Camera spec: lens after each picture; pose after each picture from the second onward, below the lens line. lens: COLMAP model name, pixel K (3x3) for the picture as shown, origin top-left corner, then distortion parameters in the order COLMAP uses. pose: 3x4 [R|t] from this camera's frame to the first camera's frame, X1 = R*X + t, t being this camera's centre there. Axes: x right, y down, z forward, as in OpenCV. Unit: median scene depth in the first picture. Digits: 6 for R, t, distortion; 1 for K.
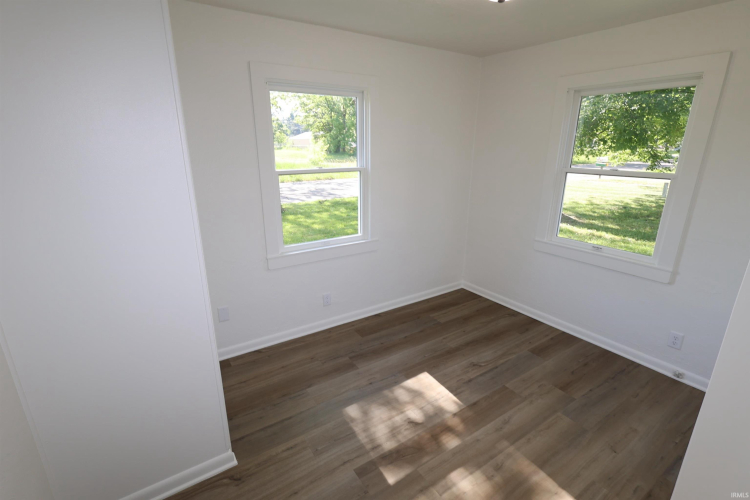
lens RADIAL K [[360.4, 0, 373.7], [0, 360.4, 247.0], [0, 0, 1]] dist [0.002245, 0.001305]
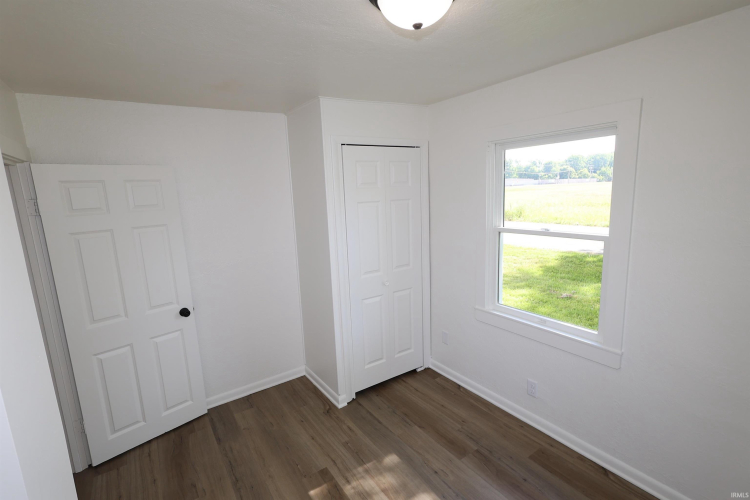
lens RADIAL K [[360.4, 0, 372.9], [0, 360.4, 252.7], [0, 0, 1]] dist [0.002245, 0.001305]
pose [[0.004169, 0.167705, -0.985828, 0.853587], [-0.249246, 0.954898, 0.161390, -0.257986], [0.968431, 0.245041, 0.045781, 0.765437]]
